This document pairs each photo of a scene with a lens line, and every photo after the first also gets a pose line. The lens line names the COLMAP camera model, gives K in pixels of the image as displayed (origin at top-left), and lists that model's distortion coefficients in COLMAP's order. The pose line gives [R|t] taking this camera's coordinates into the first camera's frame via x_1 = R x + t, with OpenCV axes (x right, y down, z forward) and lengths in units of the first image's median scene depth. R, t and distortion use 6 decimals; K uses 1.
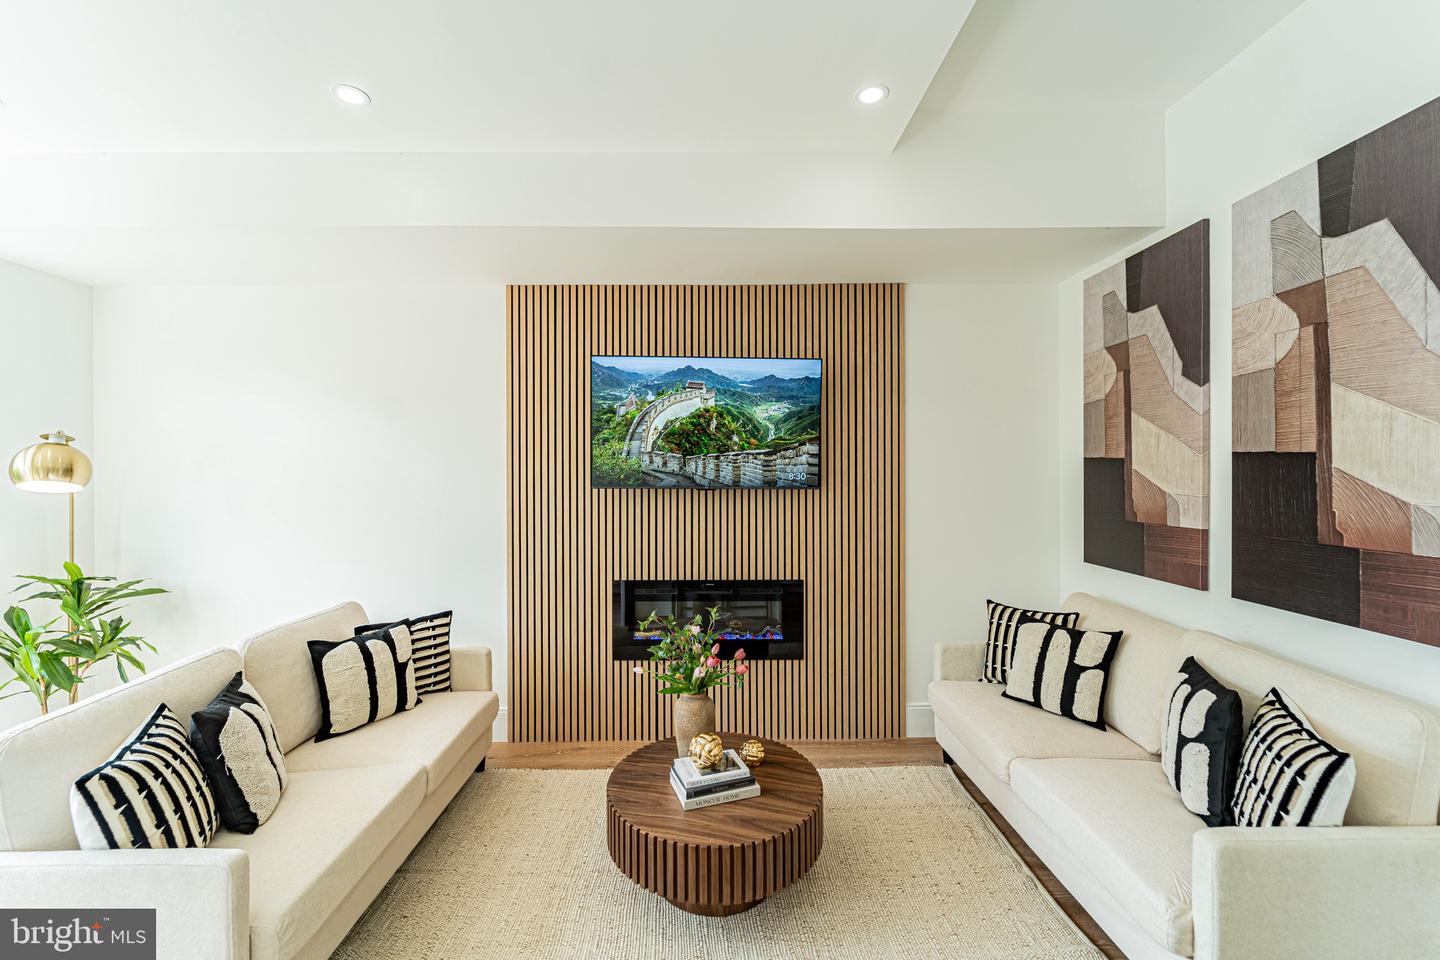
lens RADIAL K [[581.5, 0, 713.5], [0, 581.5, 475.1], [0, 0, 1]] dist [0.002123, -0.000795]
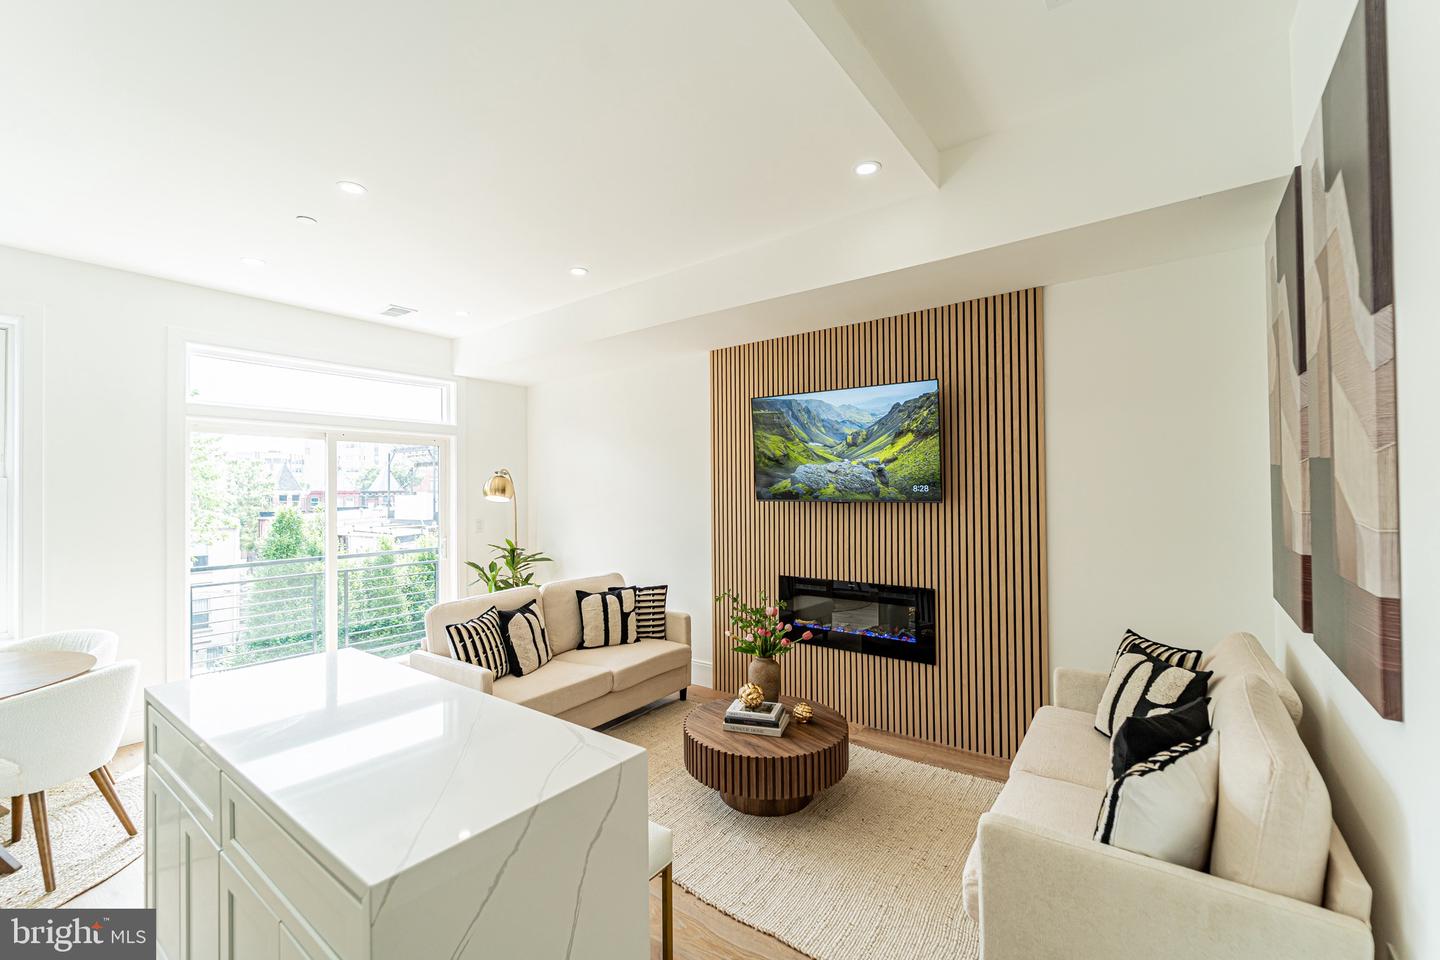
lens RADIAL K [[581.5, 0, 719.0], [0, 581.5, 492.0], [0, 0, 1]] dist [0.002123, -0.000795]
pose [[0.798782, -0.005417, -0.601596, 0.597177], [0.005633, 0.999983, -0.001525, 0.003886], [0.601594, -0.002171, 0.798799, -0.094796]]
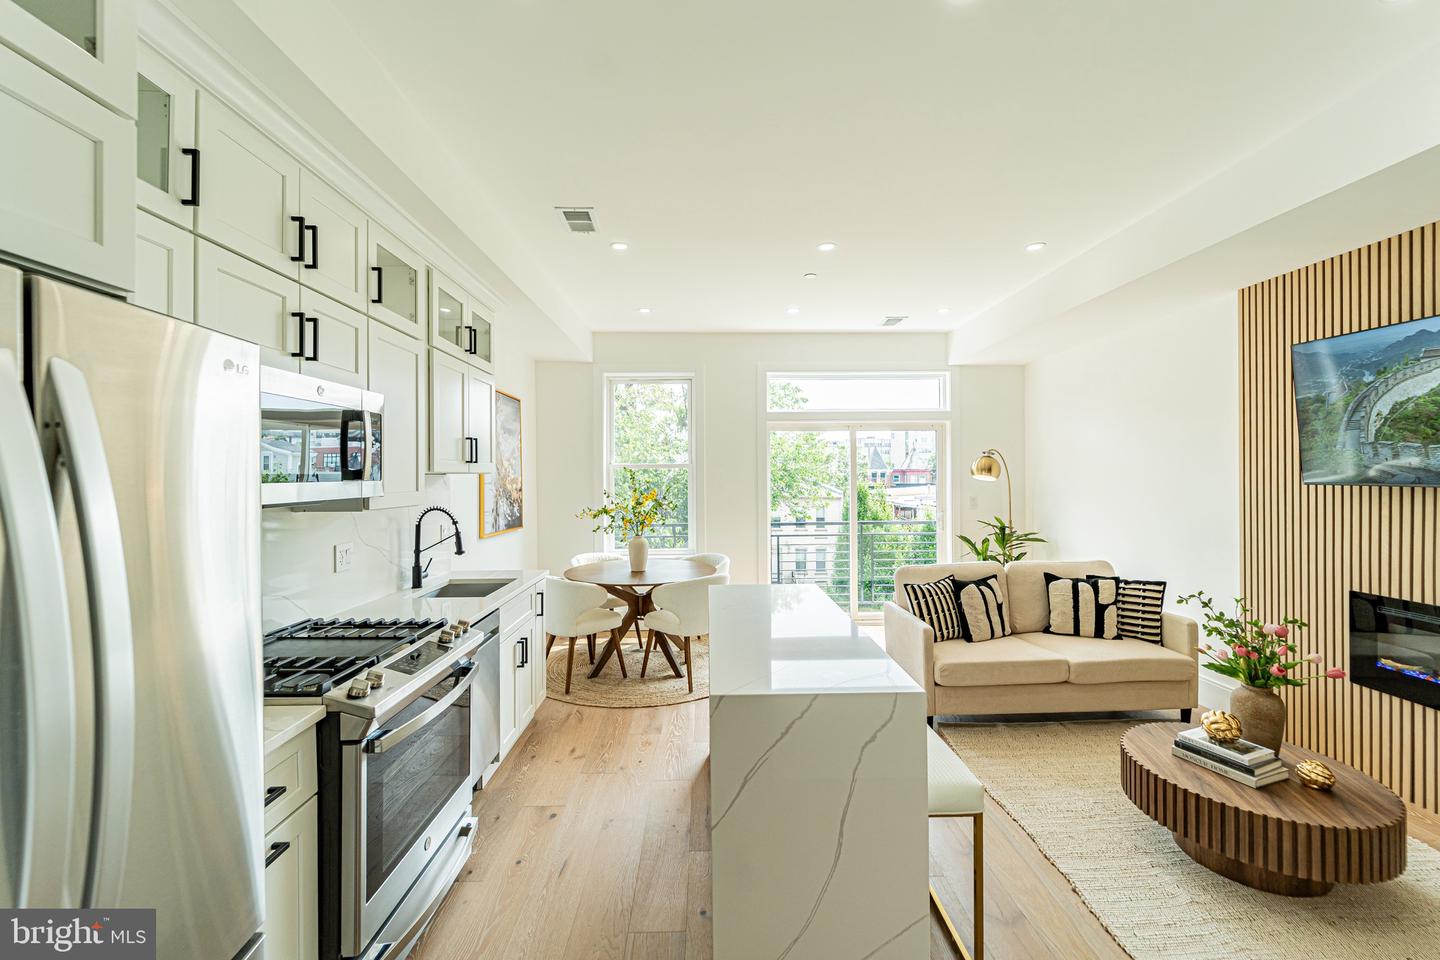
lens RADIAL K [[581.5, 0, 725.1], [0, 581.5, 471.4], [0, 0, 1]] dist [0.002123, -0.000795]
pose [[0.027725, -0.003825, -0.999608, 0.844203], [0.004859, 0.999981, -0.003691, 0.001128], [0.999604, -0.004755, 0.027743, 0.044802]]
